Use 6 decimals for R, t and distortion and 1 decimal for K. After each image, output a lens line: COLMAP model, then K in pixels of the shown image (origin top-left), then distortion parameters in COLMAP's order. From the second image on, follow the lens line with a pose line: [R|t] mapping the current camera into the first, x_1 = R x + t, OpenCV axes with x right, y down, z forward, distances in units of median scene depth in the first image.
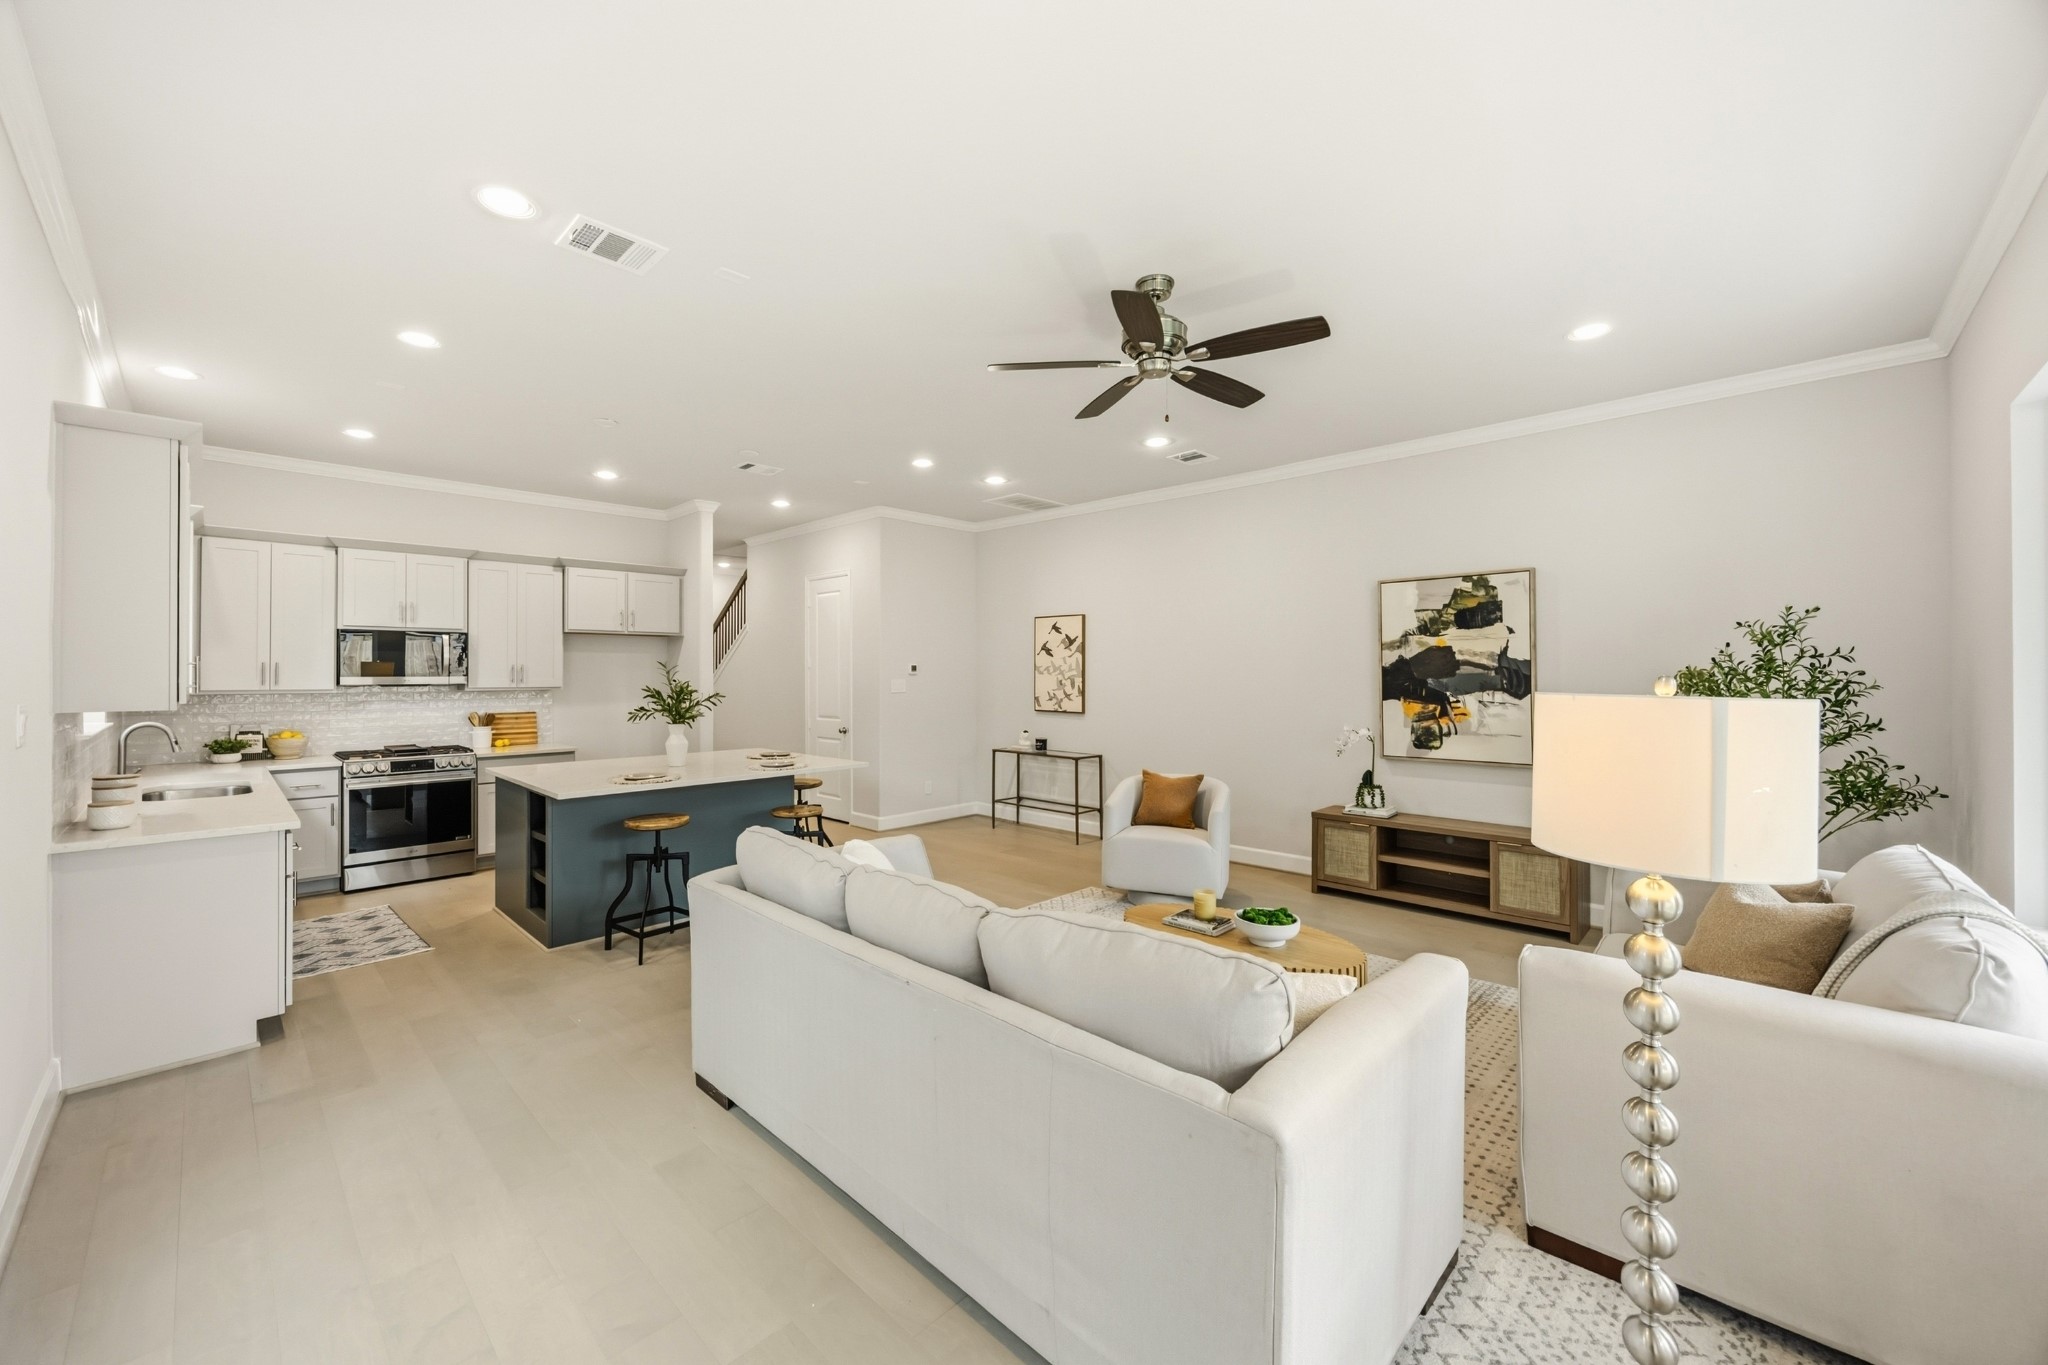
lens RADIAL K [[780.5, 0, 1012.1], [0, 780.5, 673.0], [0, 0, 1]] dist [-0.002398, 0.000339]
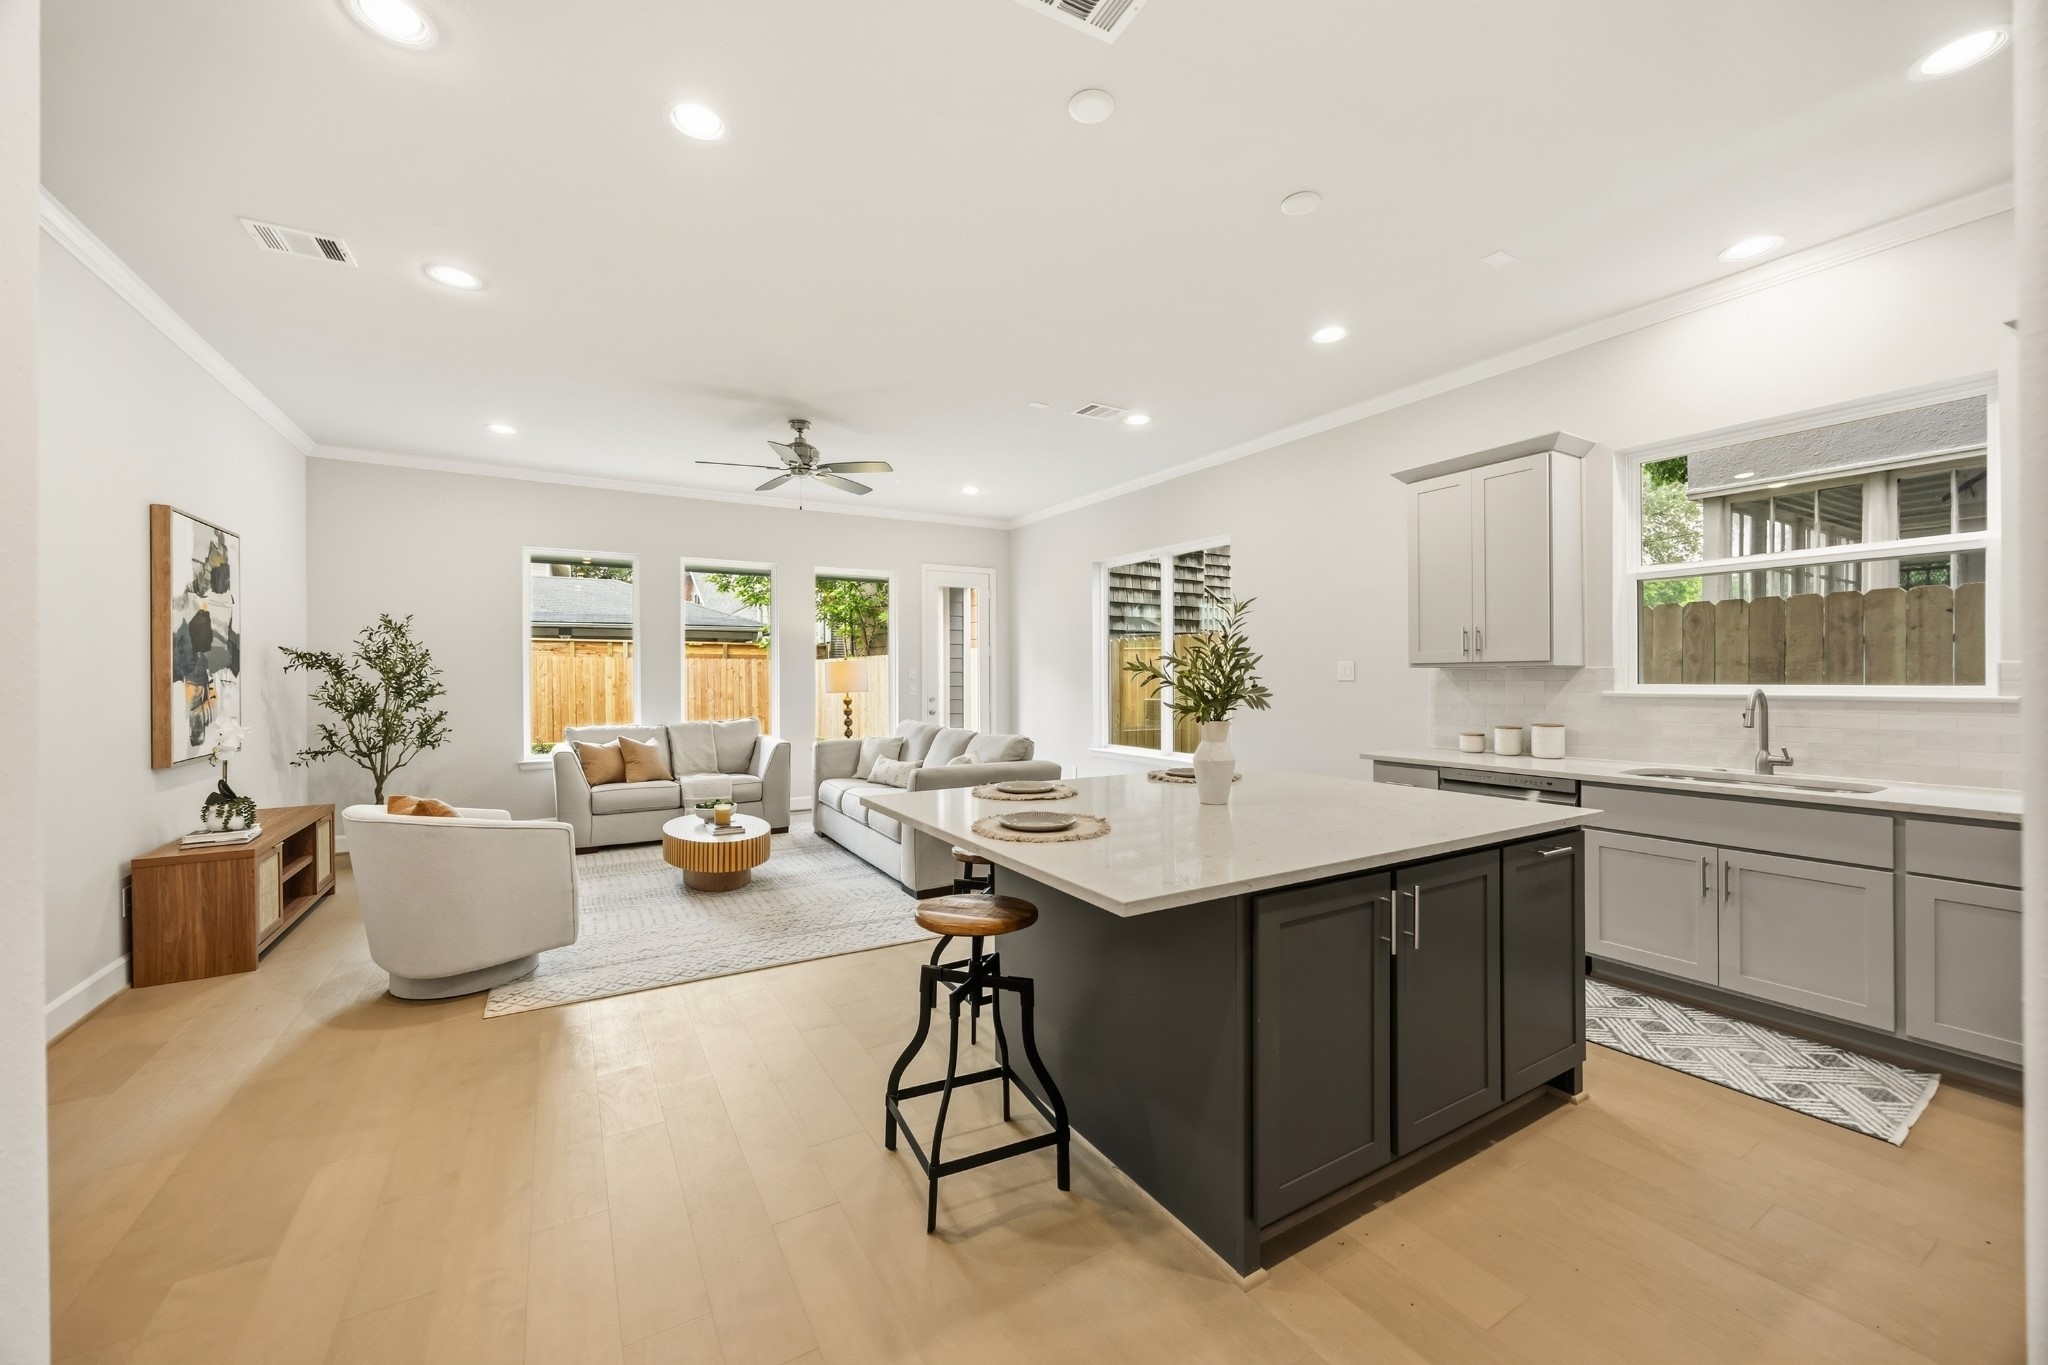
lens RADIAL K [[780.5, 0, 1019.3], [0, 780.5, 675.9], [0, 0, 1]] dist [-0.002398, 0.000339]
pose [[-0.963854, 0.004965, 0.266384, -0.411357], [0.003604, 0.999978, -0.005596, 0.035635], [-0.266405, -0.004434, -0.963851, 1.426451]]
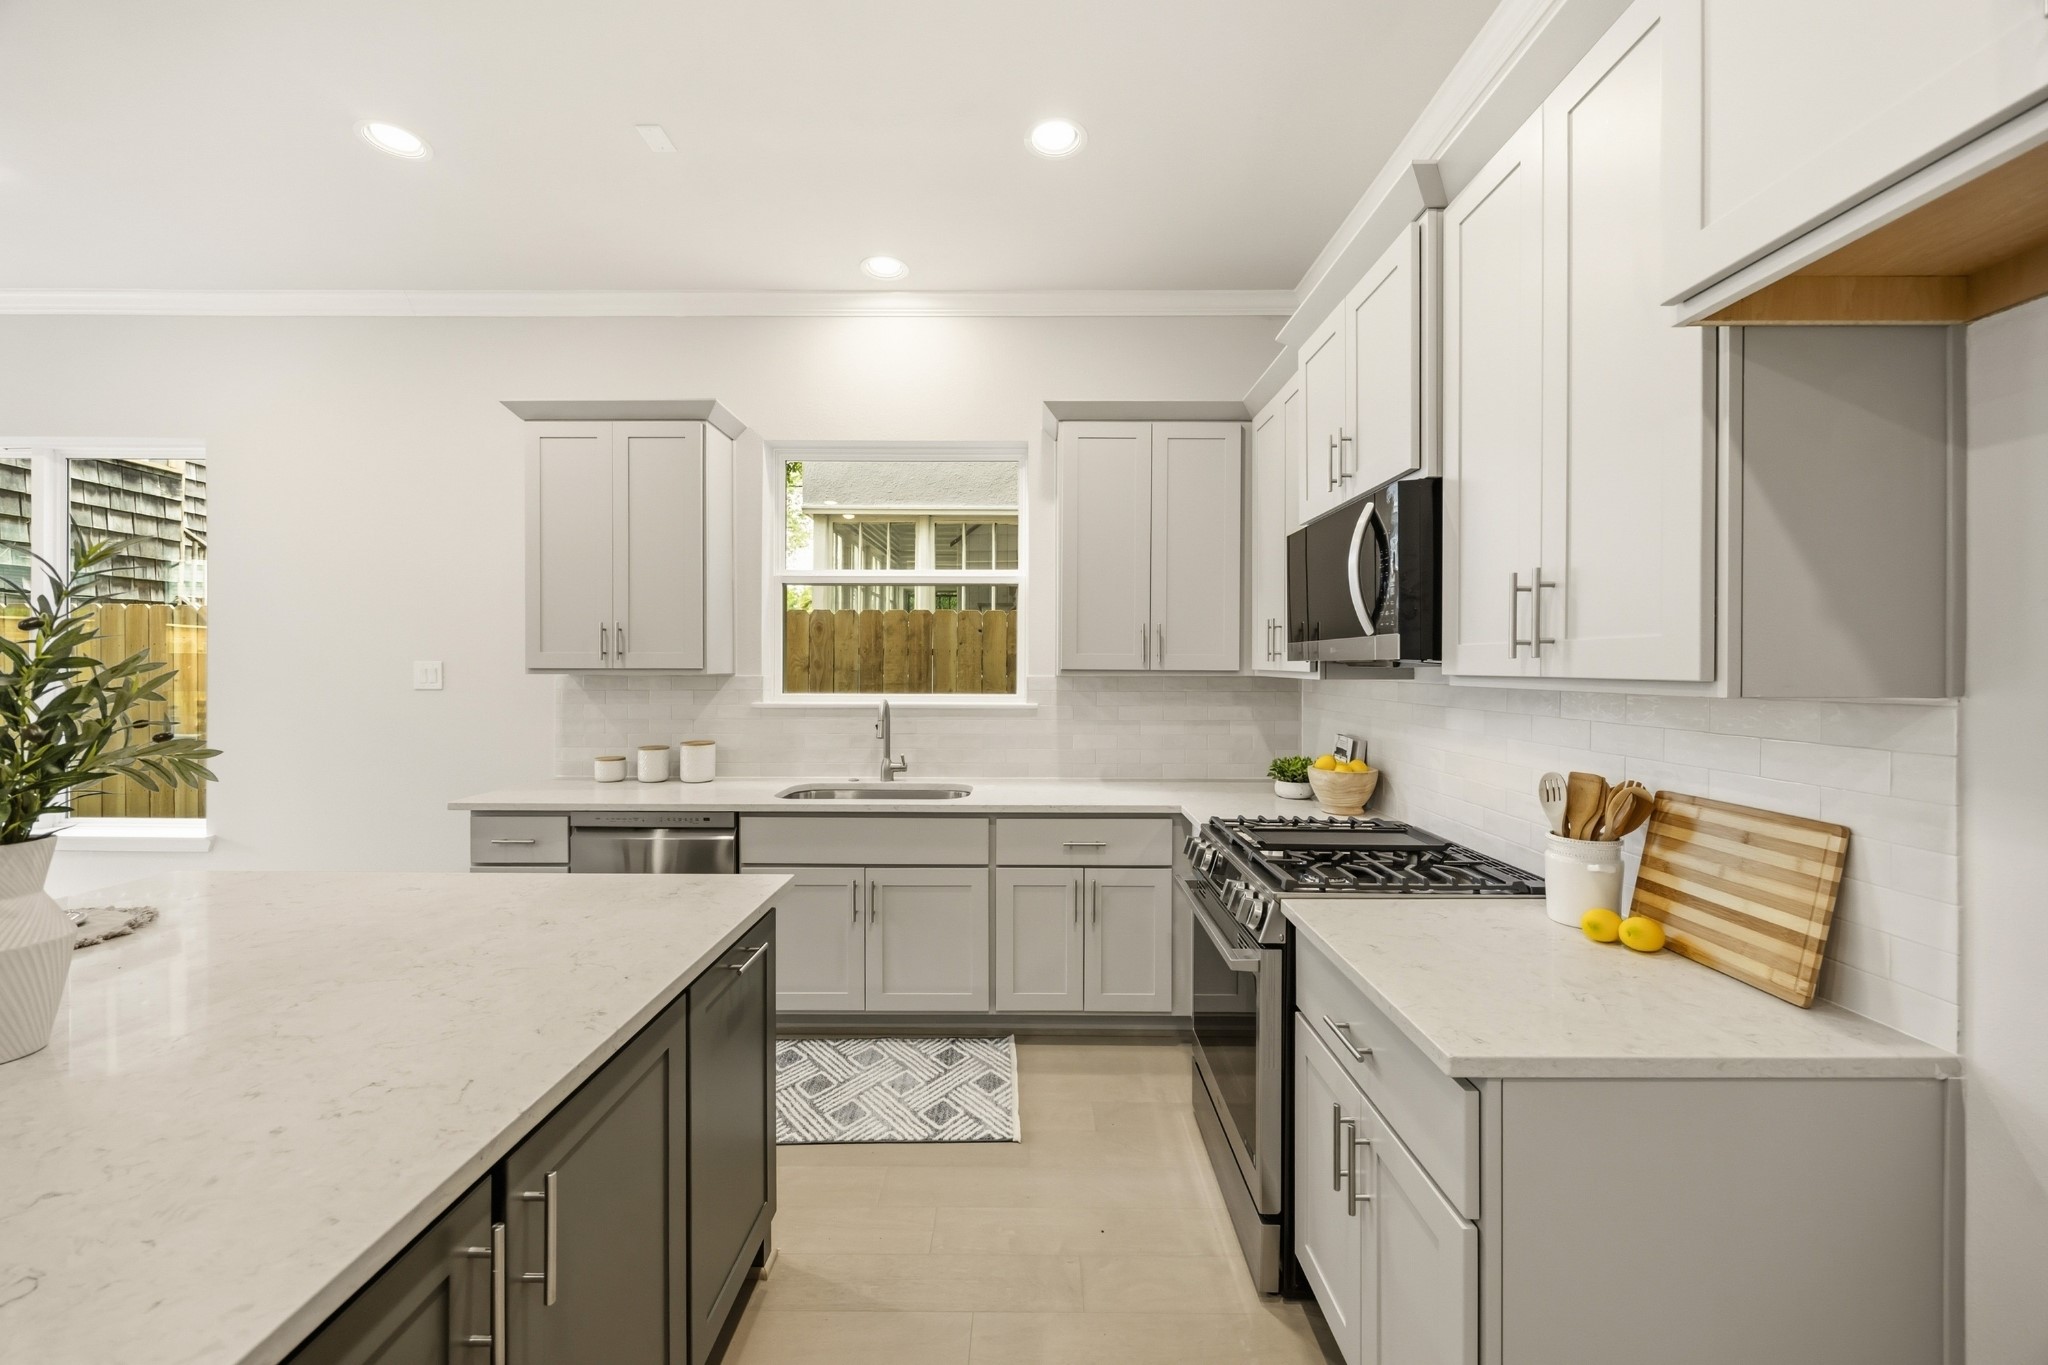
lens RADIAL K [[780.5, 0, 1024.8], [0, 780.5, 671.3], [0, 0, 1]] dist [-0.002398, 0.000339]
pose [[-0.720195, 0.003368, -0.693764, -0.447996], [-0.000937, 0.999983, 0.005827, 0.018254], [0.693771, 0.004846, -0.720179, 1.226191]]
